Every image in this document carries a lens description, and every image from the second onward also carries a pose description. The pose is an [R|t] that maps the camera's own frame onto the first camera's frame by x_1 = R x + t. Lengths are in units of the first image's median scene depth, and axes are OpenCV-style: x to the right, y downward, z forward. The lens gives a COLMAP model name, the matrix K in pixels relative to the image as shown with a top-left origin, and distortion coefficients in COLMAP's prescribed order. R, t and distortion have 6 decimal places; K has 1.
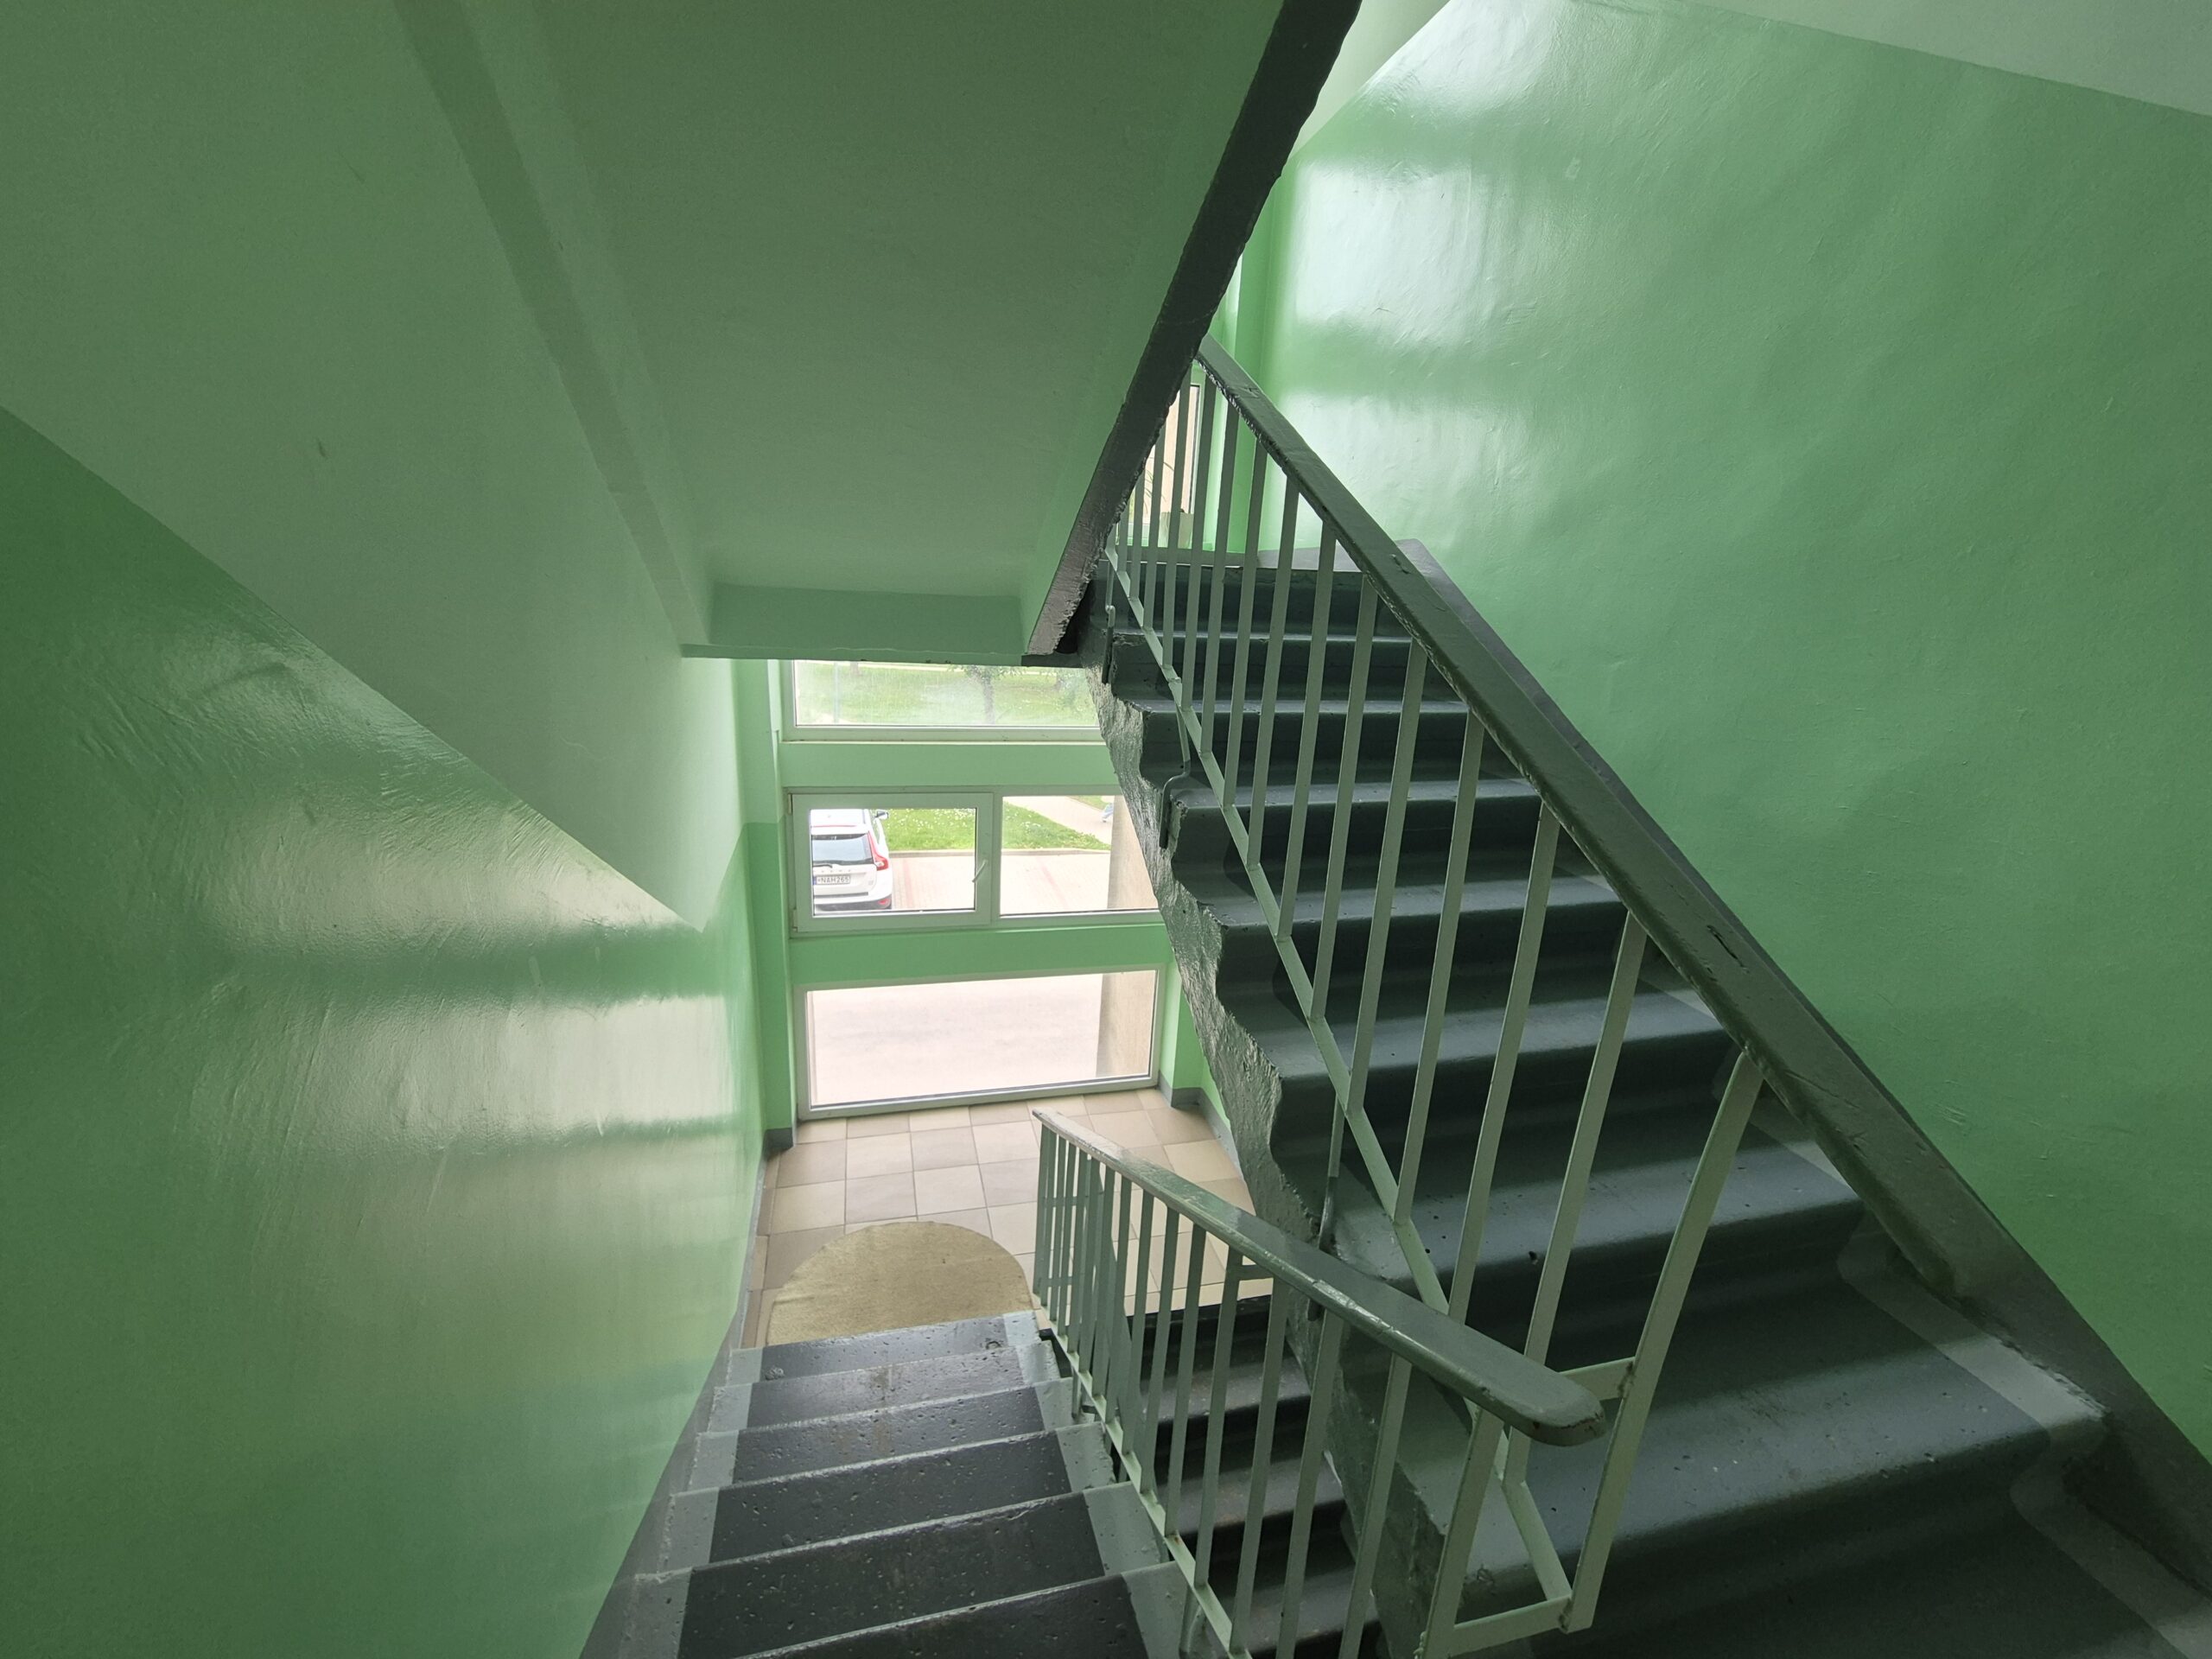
lens RADIAL K [[905.3, 0, 1113.3], [0, 905.3, 827.0], [0, 0, 1]] dist [0.018661, -0.008370]
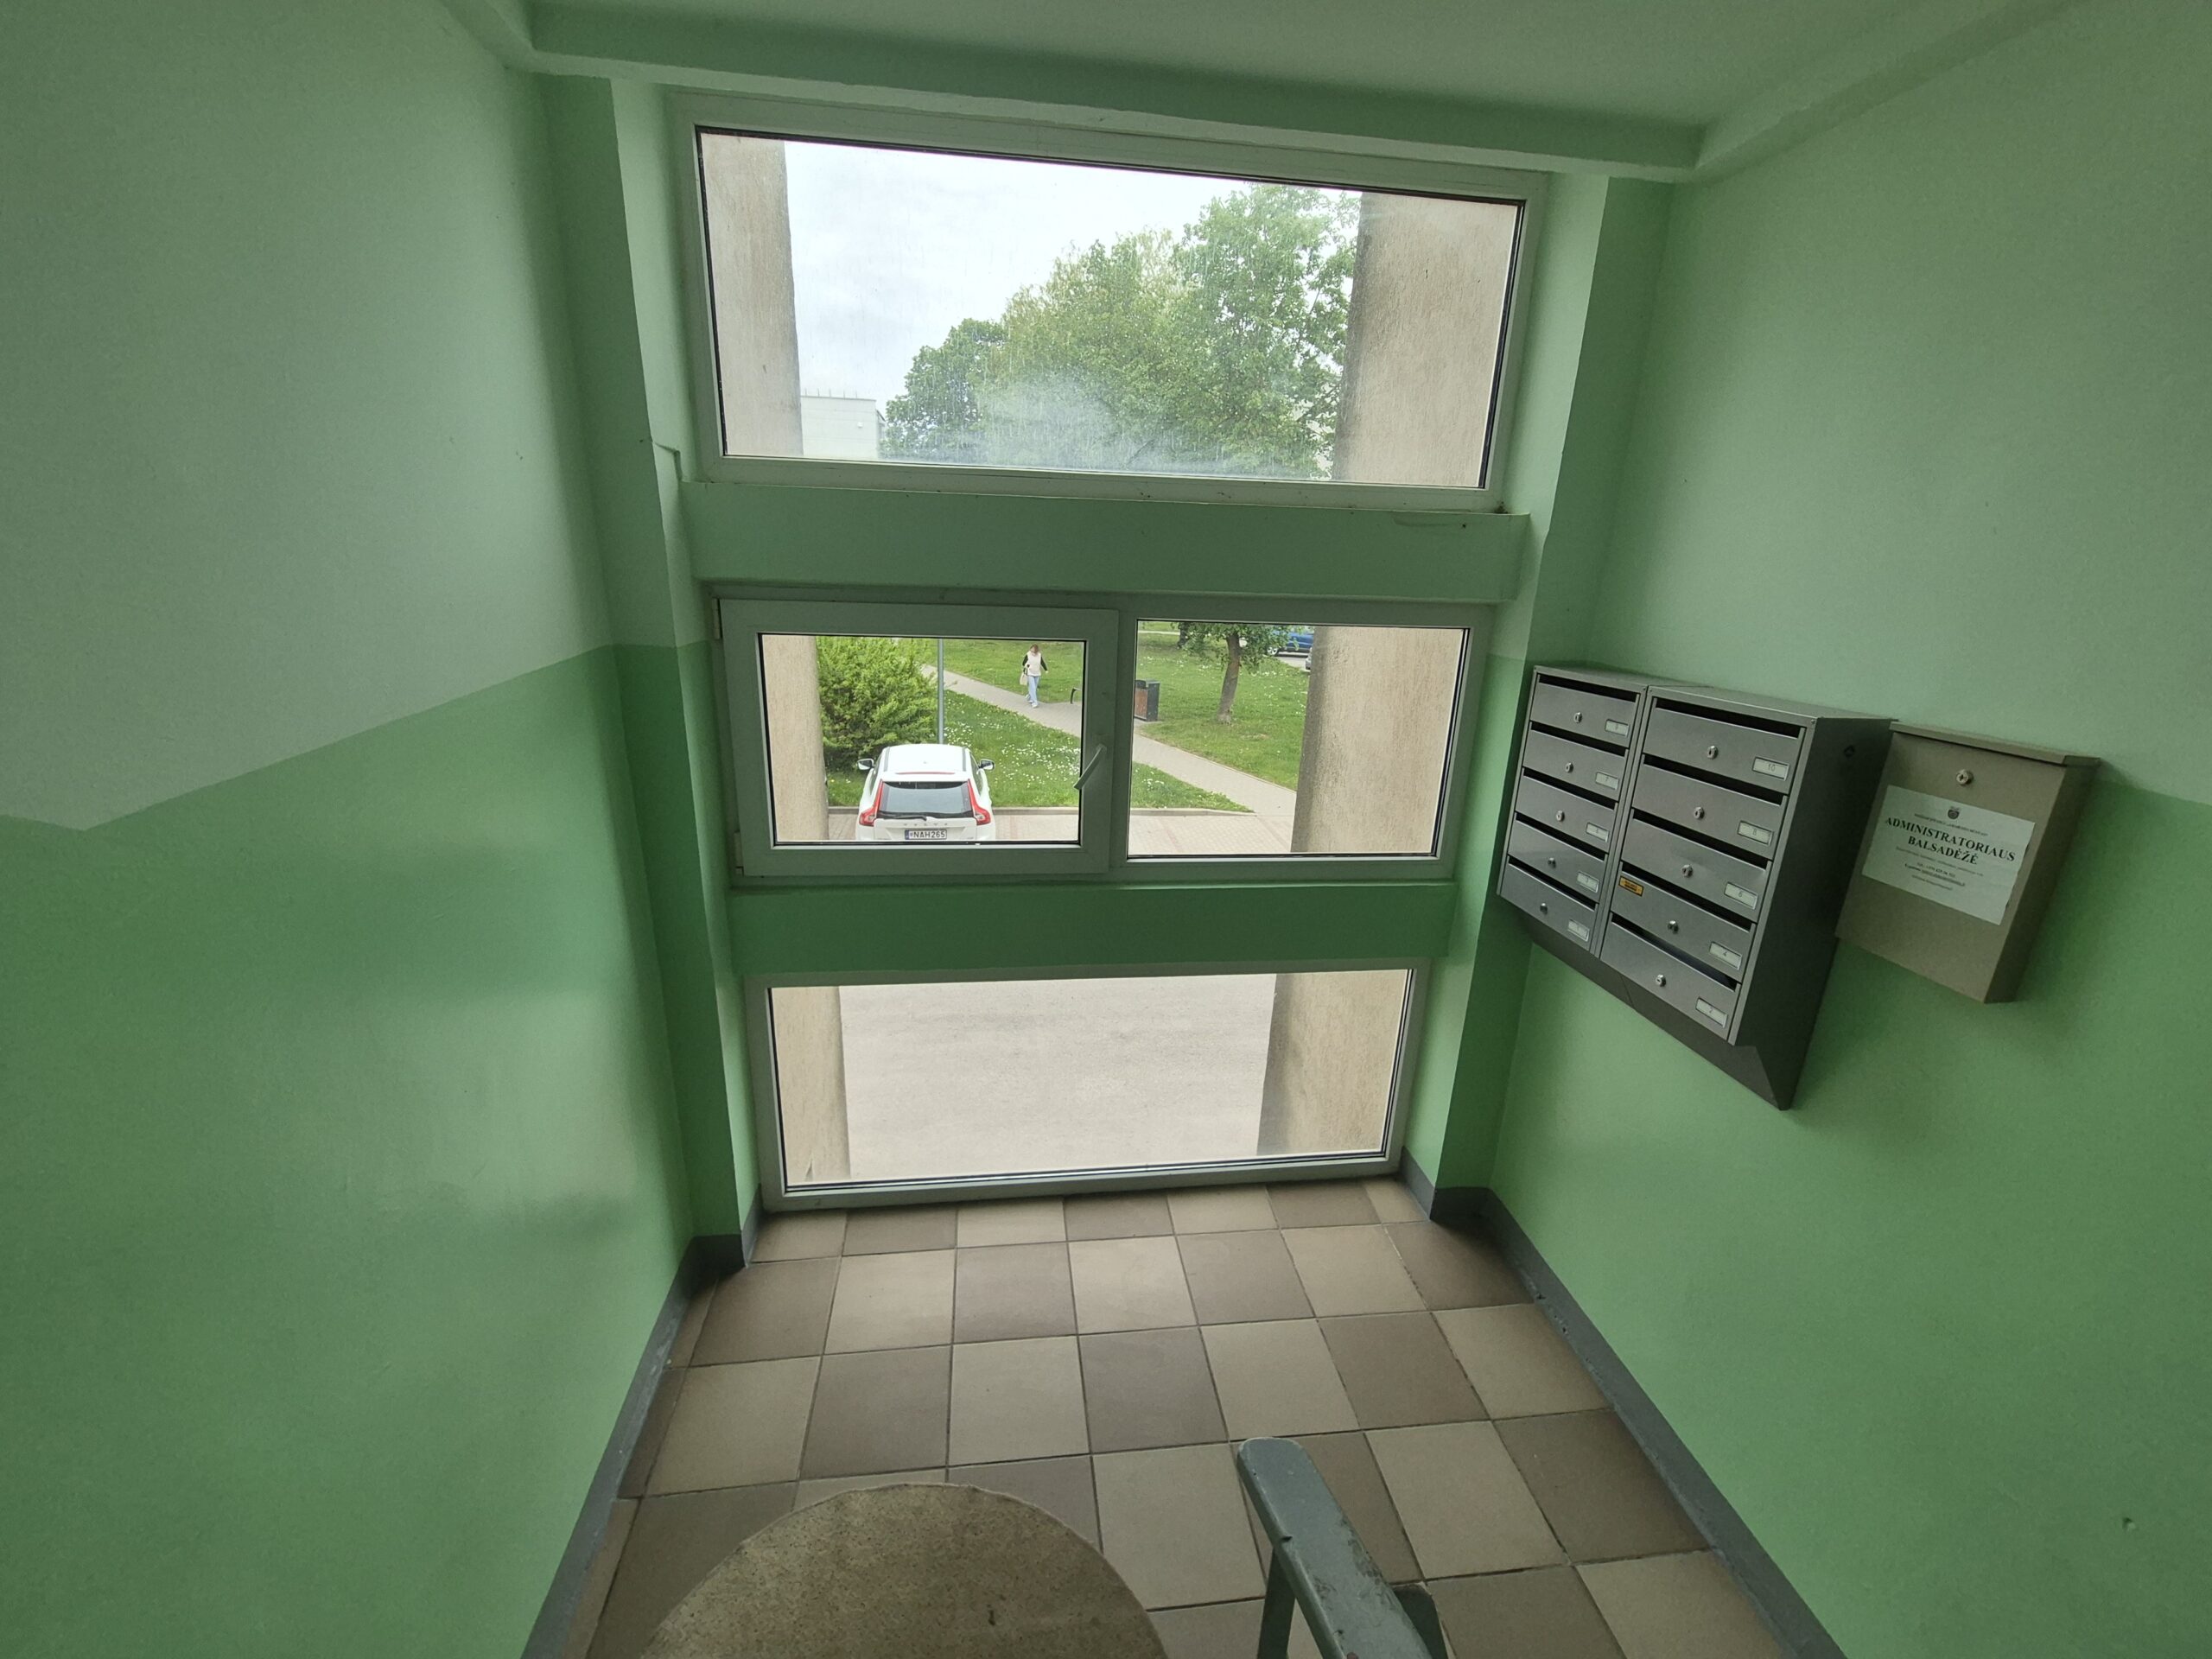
lens RADIAL K [[905.3, 0, 1113.3], [0, 905.3, 827.0], [0, 0, 1]] dist [0.018661, -0.008370]
pose [[0.991628, 0.020828, -0.127434, -0.062588], [-0.017175, 0.999411, 0.029694, 0.061259], [0.127977, -0.027257, 0.991402, 0.454818]]
